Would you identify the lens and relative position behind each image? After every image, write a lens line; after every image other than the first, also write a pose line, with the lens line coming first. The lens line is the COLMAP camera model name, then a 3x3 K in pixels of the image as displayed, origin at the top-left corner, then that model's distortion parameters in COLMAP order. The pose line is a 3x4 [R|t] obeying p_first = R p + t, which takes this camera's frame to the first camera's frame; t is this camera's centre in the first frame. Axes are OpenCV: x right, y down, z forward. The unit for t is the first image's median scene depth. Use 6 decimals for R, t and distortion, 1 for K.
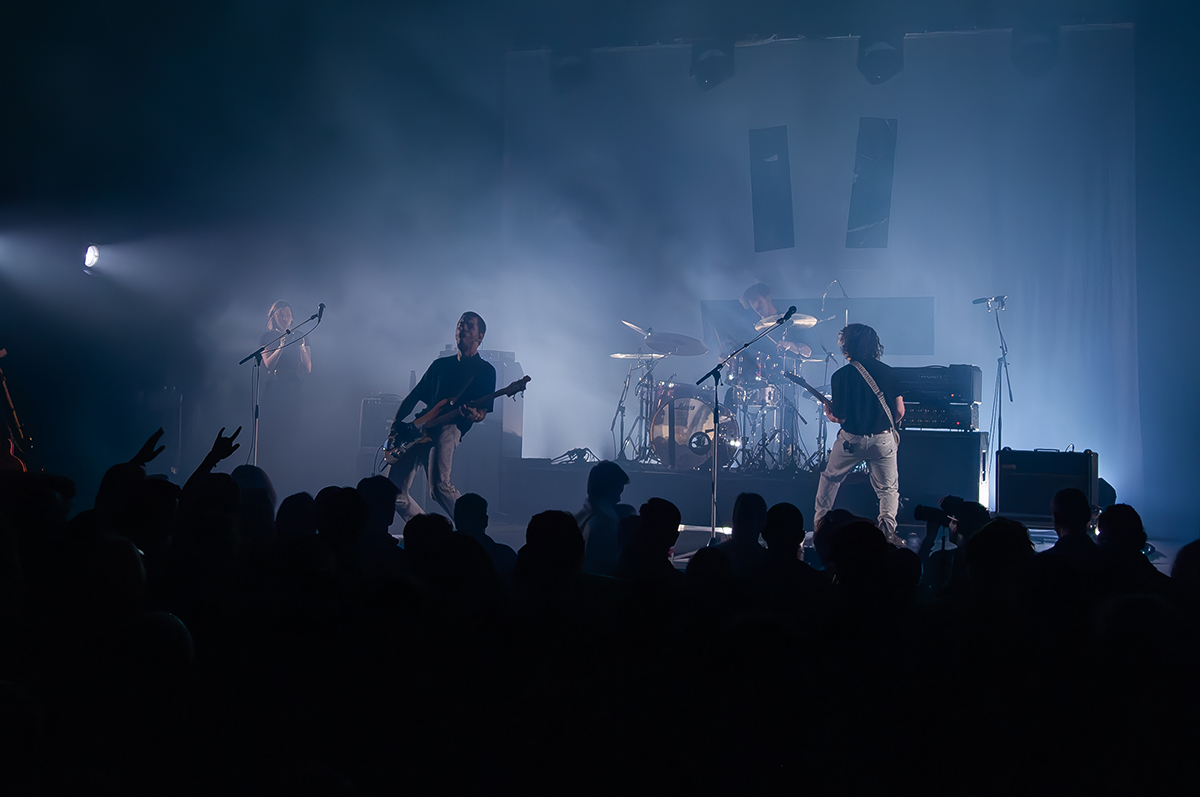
lens RADIAL K [[1205.7, 0, 596.2], [0, 1205.7, 401.7], [0, 0, 1]] dist [-0.034921, 0.000000]
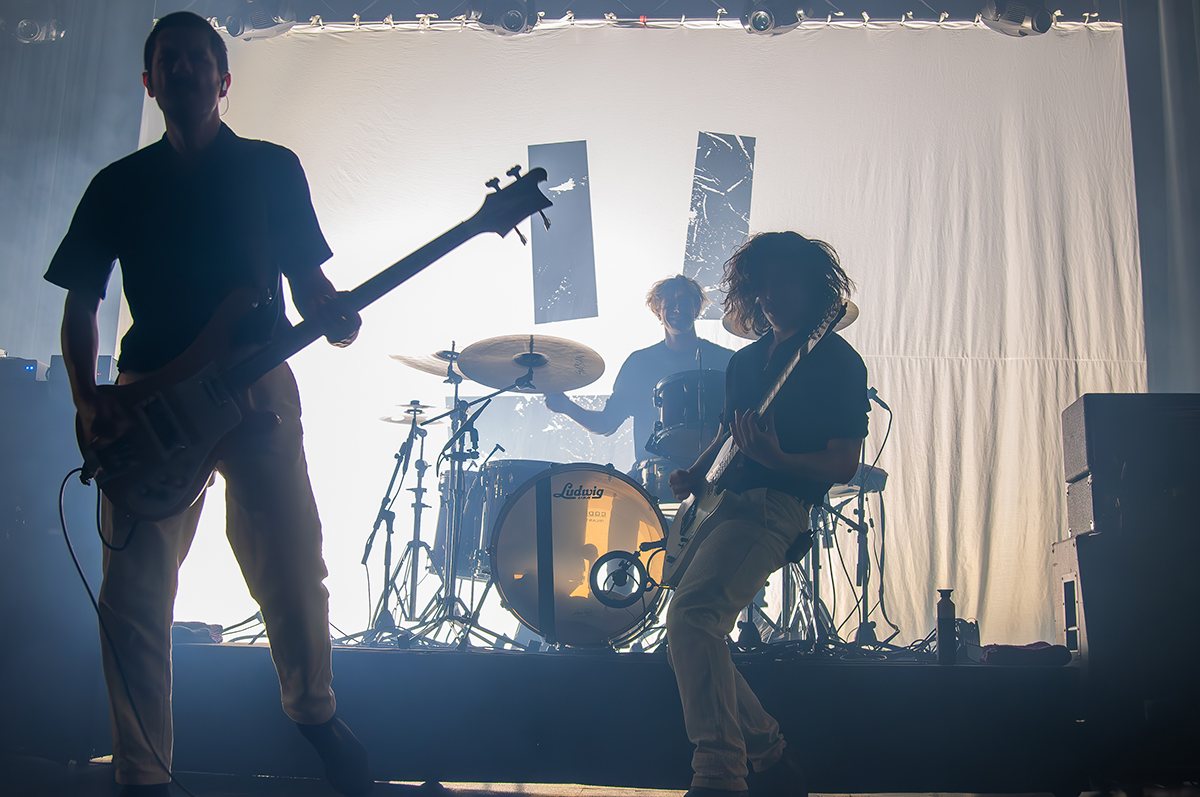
lens RADIAL K [[1205.7, 0, 579.3], [0, 1205.7, 424.4], [0, 0, 1]] dist [-0.034921, 0.000000]
pose [[0.956851, 0.048916, 0.286431, -0.042414], [-0.004867, 0.988288, -0.152520, 0.041110], [-0.290537, 0.144545, 0.945883, 0.537128]]
